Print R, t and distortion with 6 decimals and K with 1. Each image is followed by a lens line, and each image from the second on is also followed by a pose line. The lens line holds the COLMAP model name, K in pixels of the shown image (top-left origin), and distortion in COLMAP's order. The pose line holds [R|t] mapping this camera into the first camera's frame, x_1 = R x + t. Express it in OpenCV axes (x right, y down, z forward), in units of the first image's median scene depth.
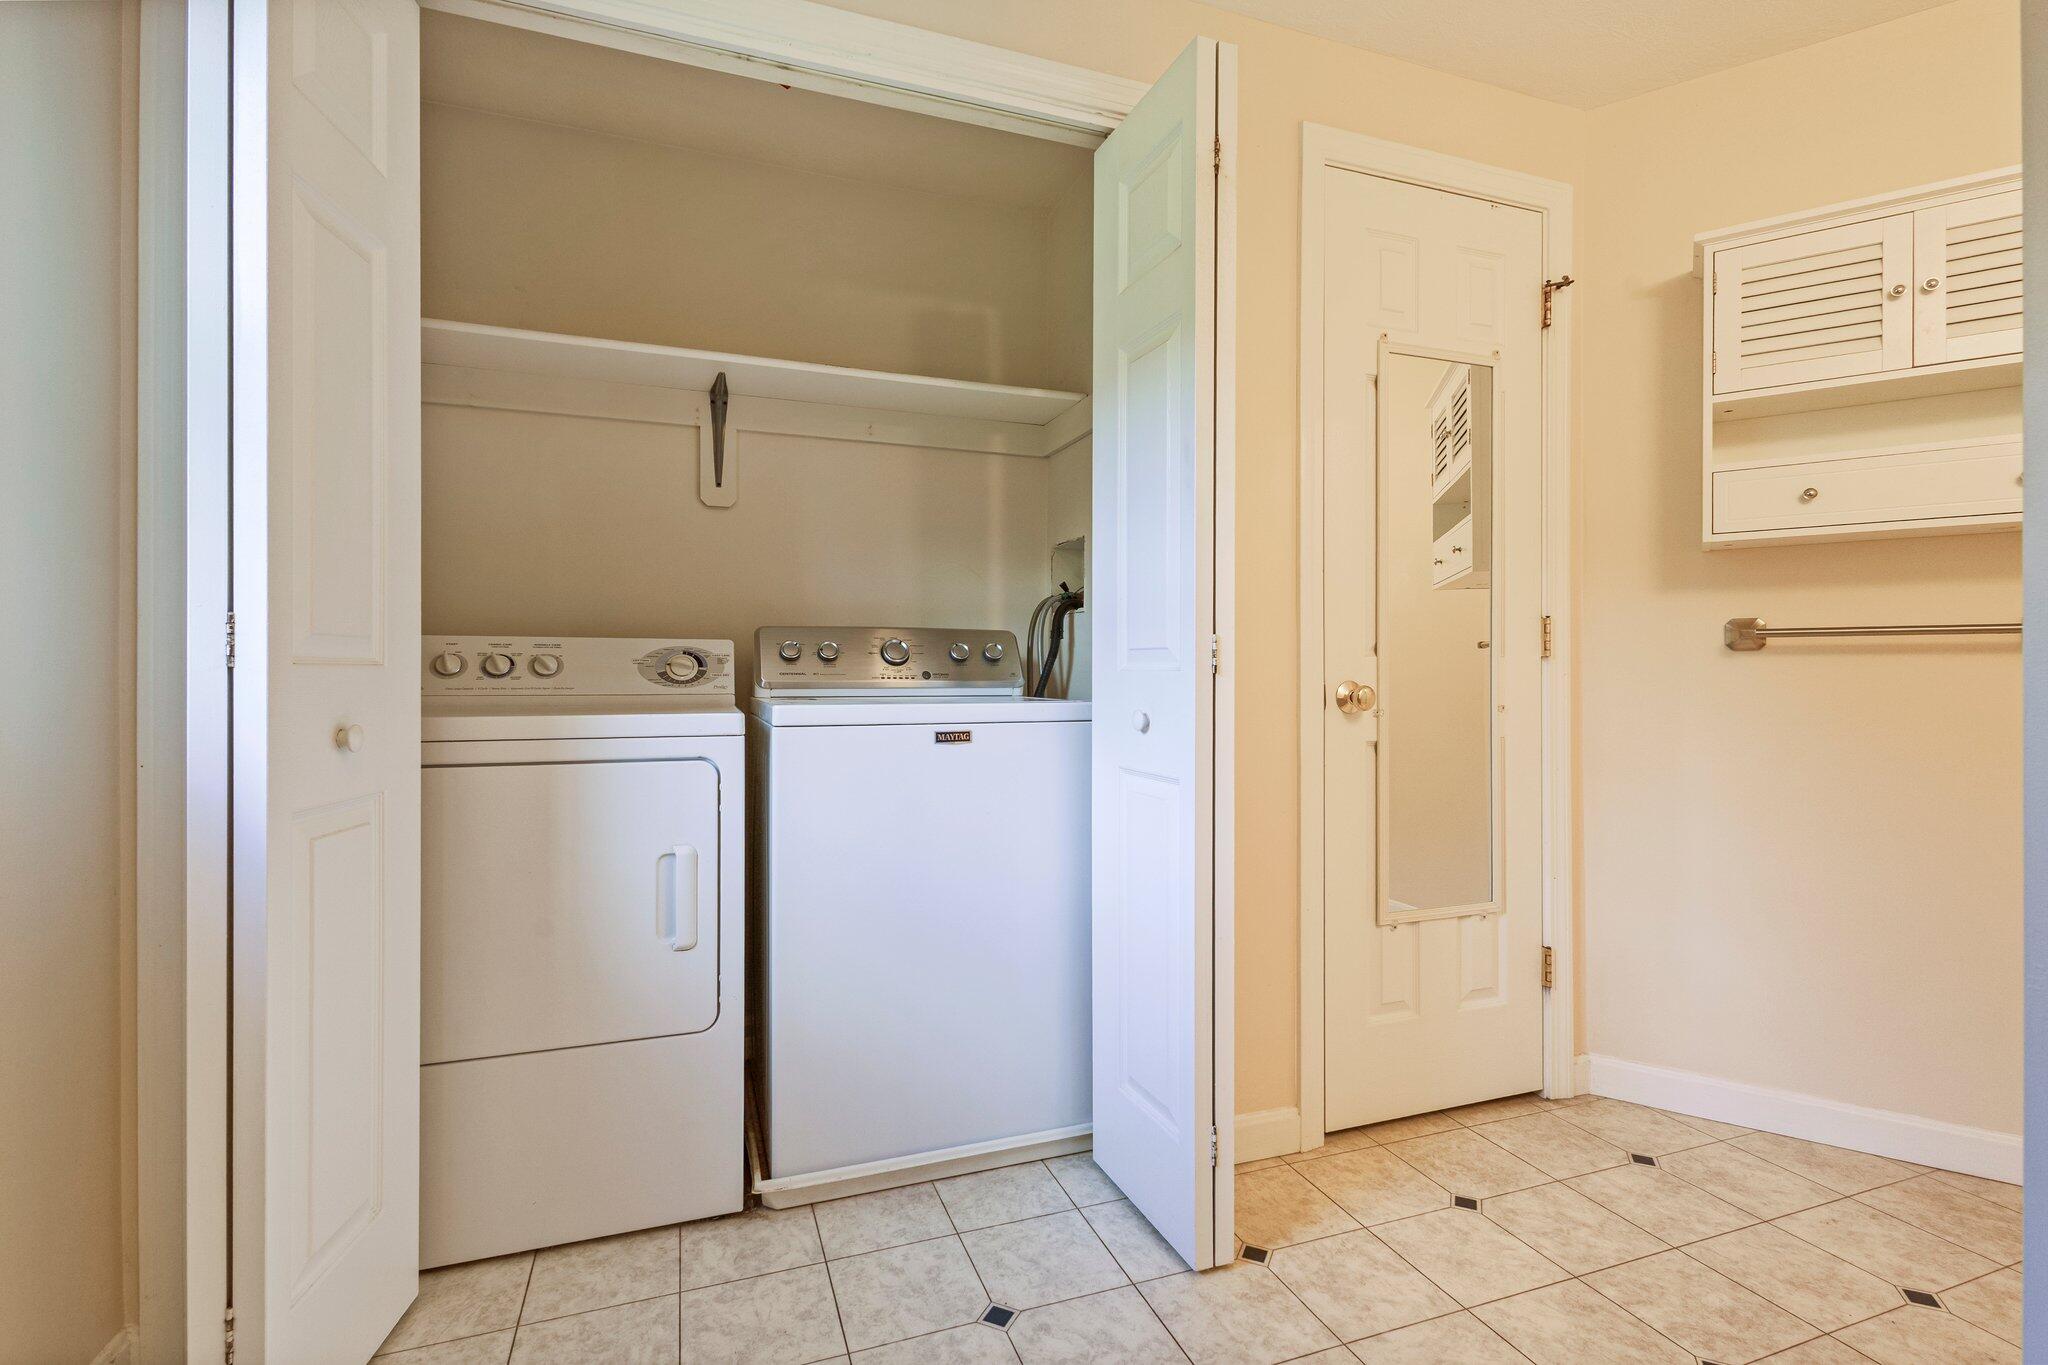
lens RADIAL K [[936.4, 0, 1023.4], [0, 936.4, 672.7], [0, 0, 1]] dist [0.003142, -0.000952]
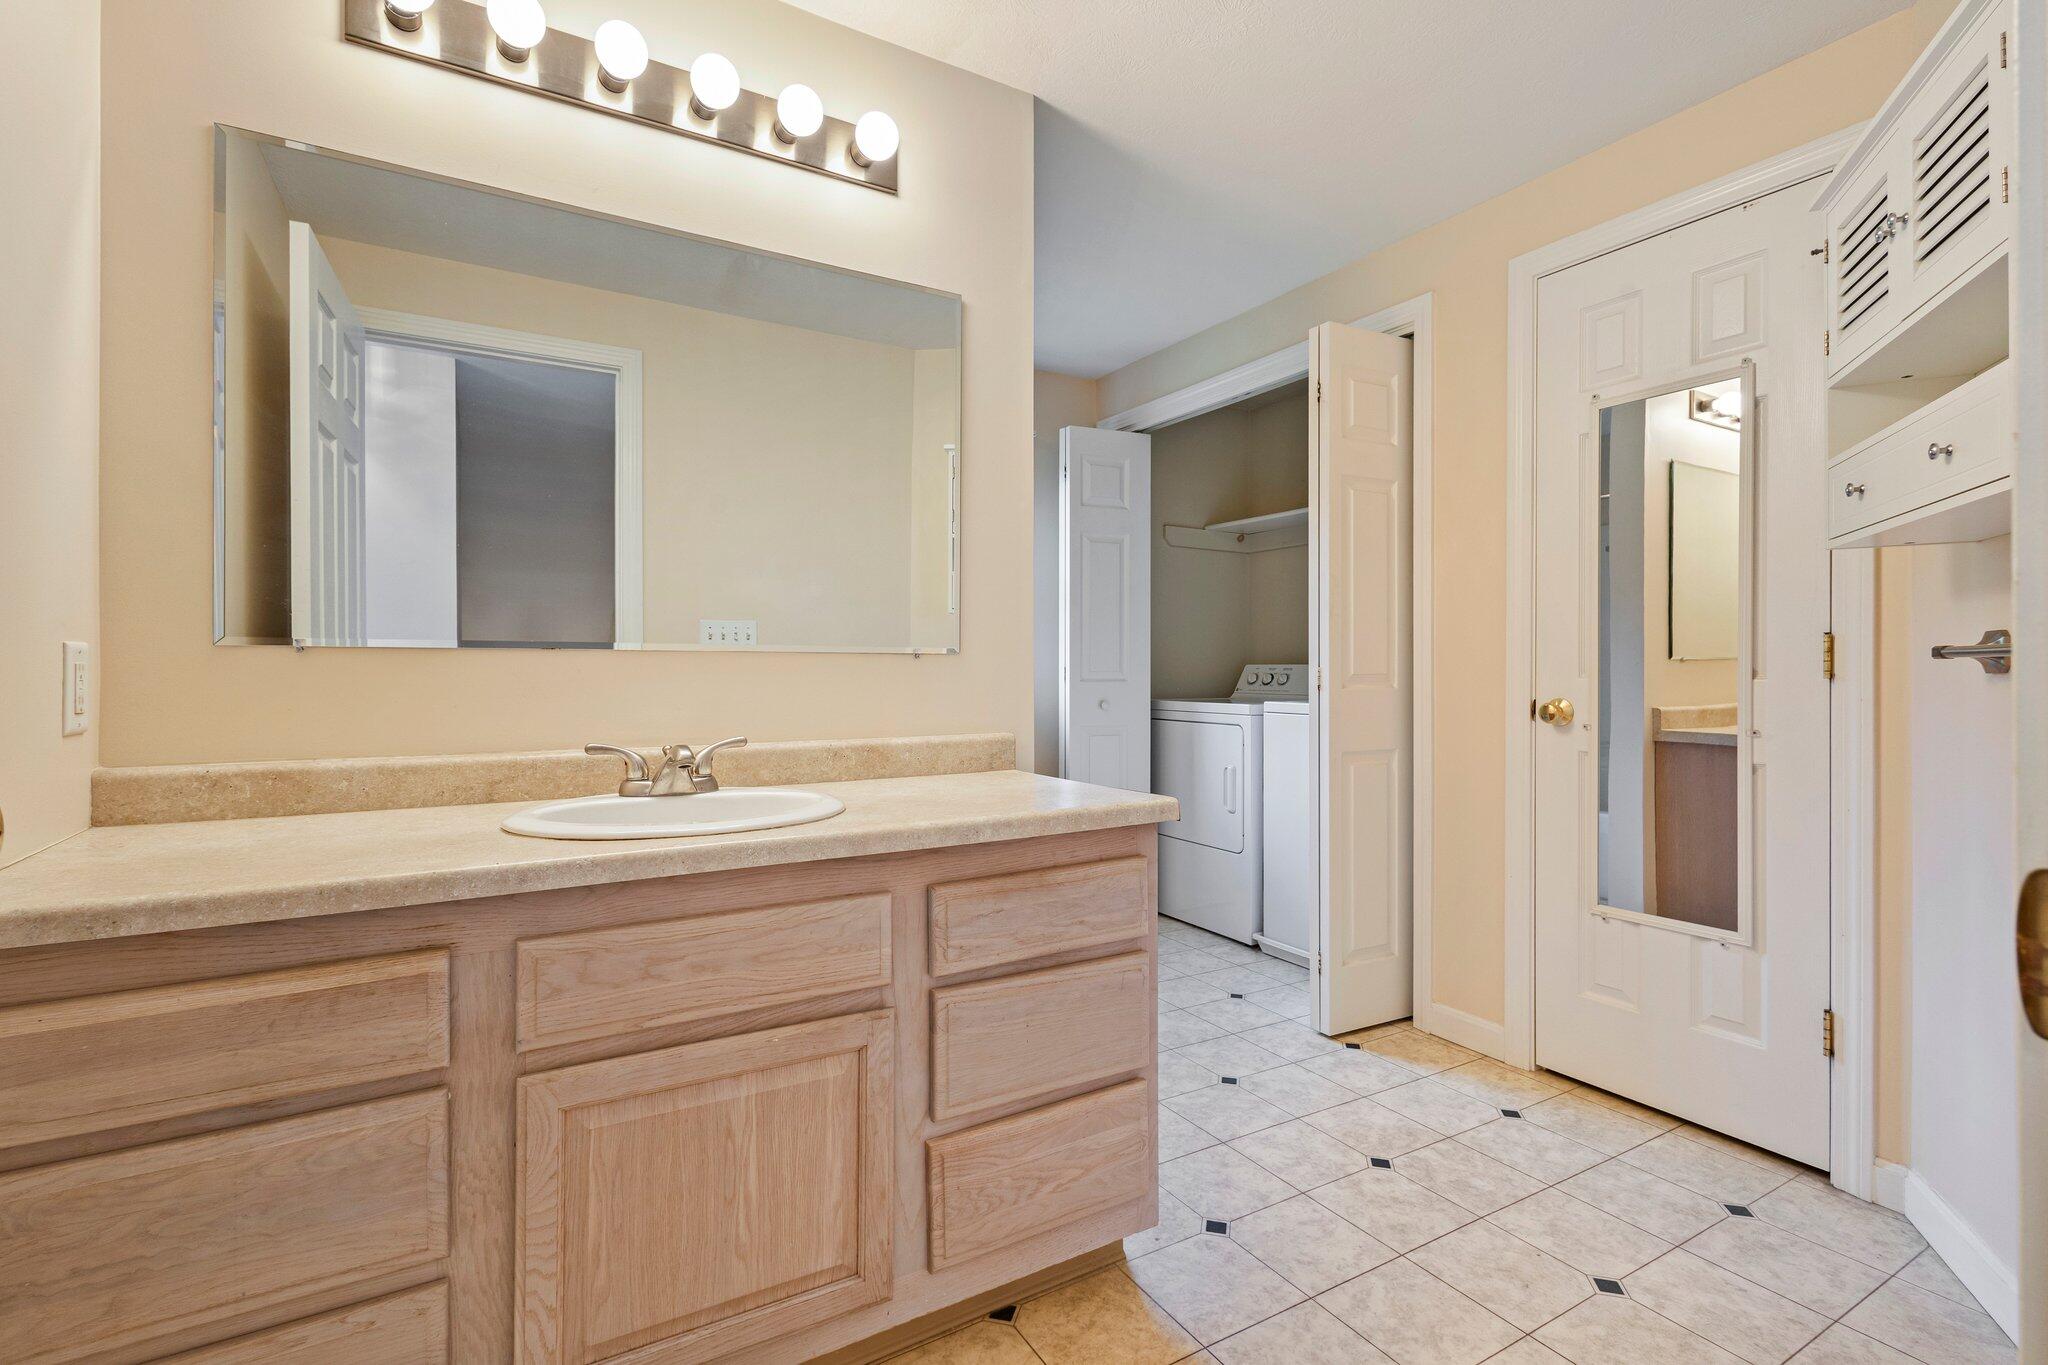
lens RADIAL K [[936.4, 0, 1023.4], [0, 936.4, 672.7], [0, 0, 1]] dist [0.003142, -0.000952]
pose [[0.183802, 0.001249, -0.982962, 1.584824], [-0.000250, 0.999999, 0.001224, -0.028600], [0.982963, 0.000020, 0.183803, 0.123799]]
